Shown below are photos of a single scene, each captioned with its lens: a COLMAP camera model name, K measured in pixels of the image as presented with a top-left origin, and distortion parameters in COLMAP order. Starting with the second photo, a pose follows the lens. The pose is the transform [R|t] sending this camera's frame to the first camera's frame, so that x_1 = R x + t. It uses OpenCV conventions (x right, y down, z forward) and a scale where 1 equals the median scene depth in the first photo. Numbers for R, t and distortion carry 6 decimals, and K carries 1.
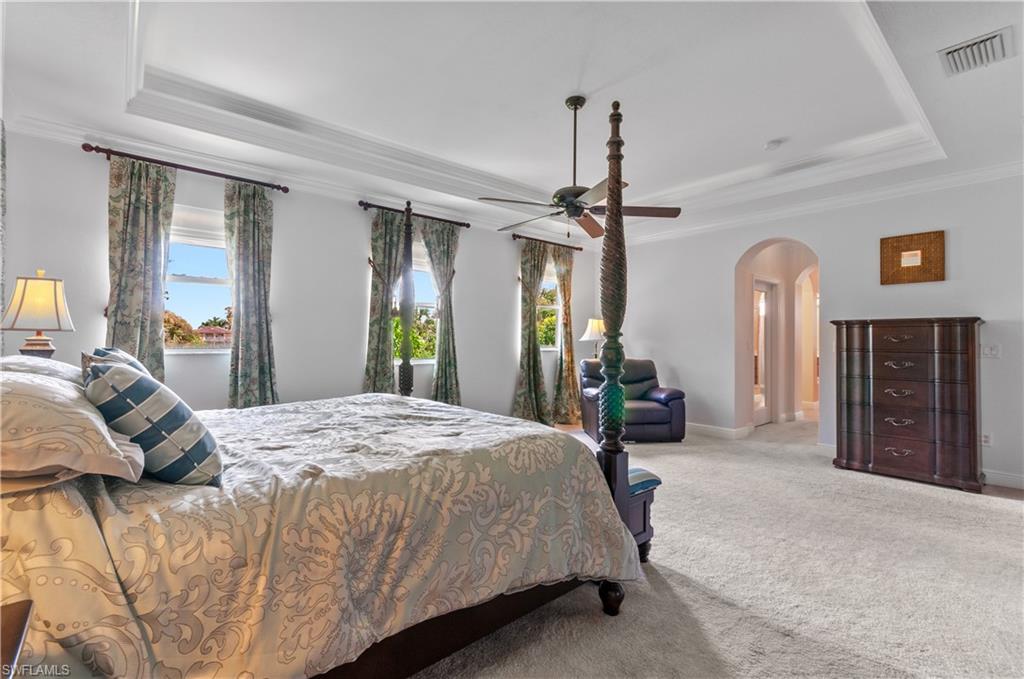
lens RADIAL K [[456.5, 0, 516.9], [0, 456.5, 339.2], [0, 0, 1]] dist [0.005642, -0.000905]
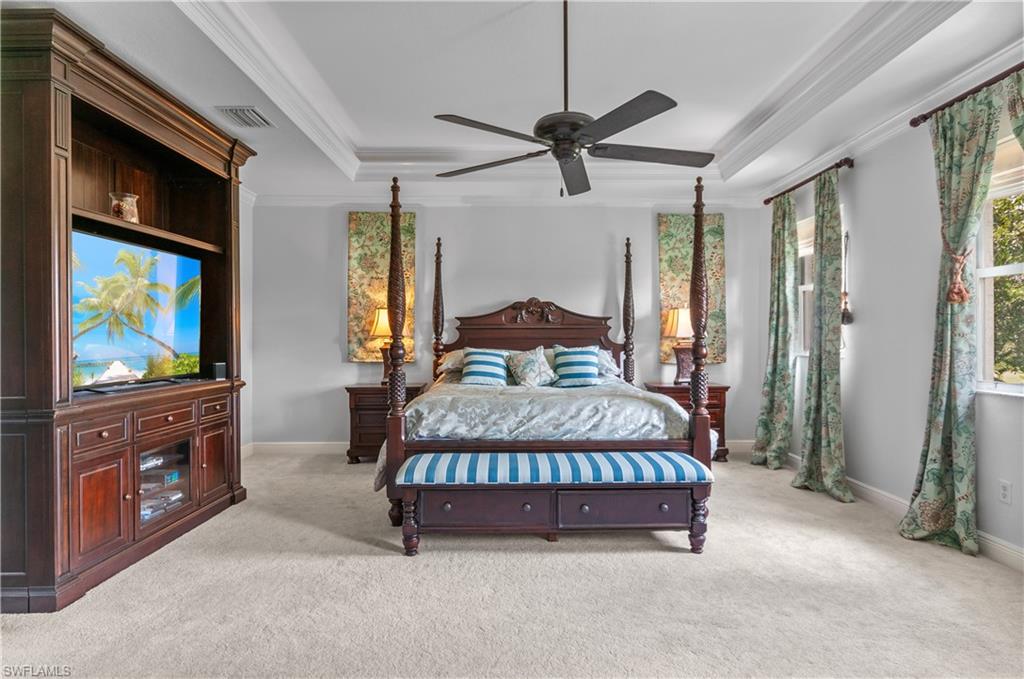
lens RADIAL K [[562.5, 0, 515.7], [0, 562.5, 335.3], [0, 0, 1]] dist [-0.001416, -0.001613]
pose [[-0.649717, -0.014017, -0.760047, 0.385482], [-0.010956, 0.999899, -0.009075, 0.002556], [0.760097, 0.002431, -0.649805, 0.706844]]
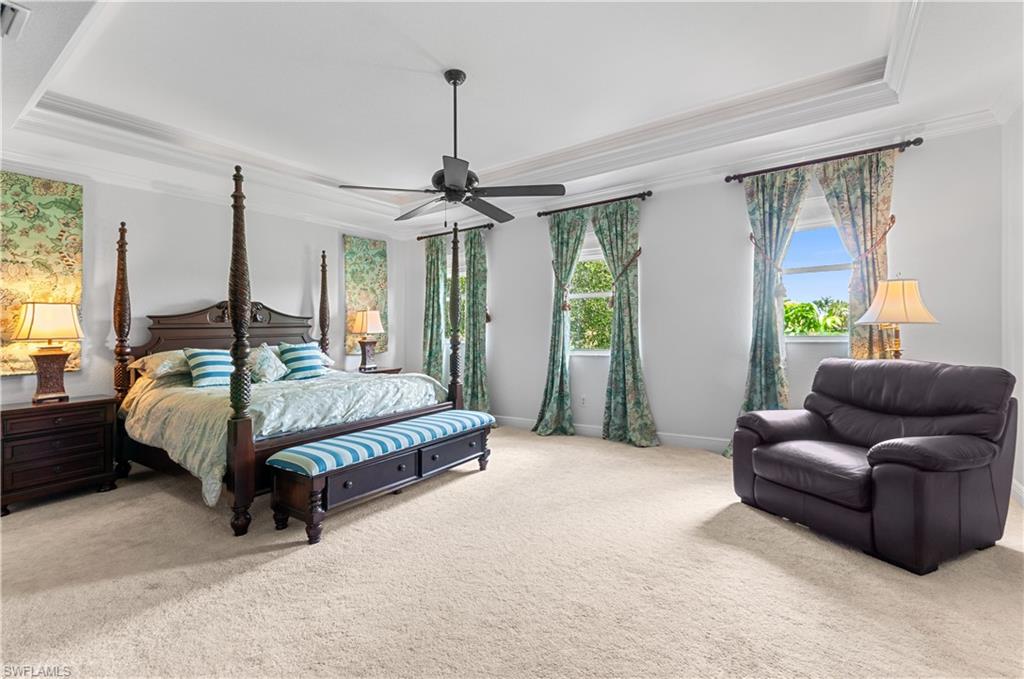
lens RADIAL K [[456.5, 0, 517.5], [0, 456.5, 336.6], [0, 0, 1]] dist [0.005642, -0.000905]
pose [[0.239329, -0.003082, -0.970934, 0.506949], [0.021912, 0.999757, 0.002227, 0.005857], [0.970691, -0.021808, 0.239339, 0.430474]]
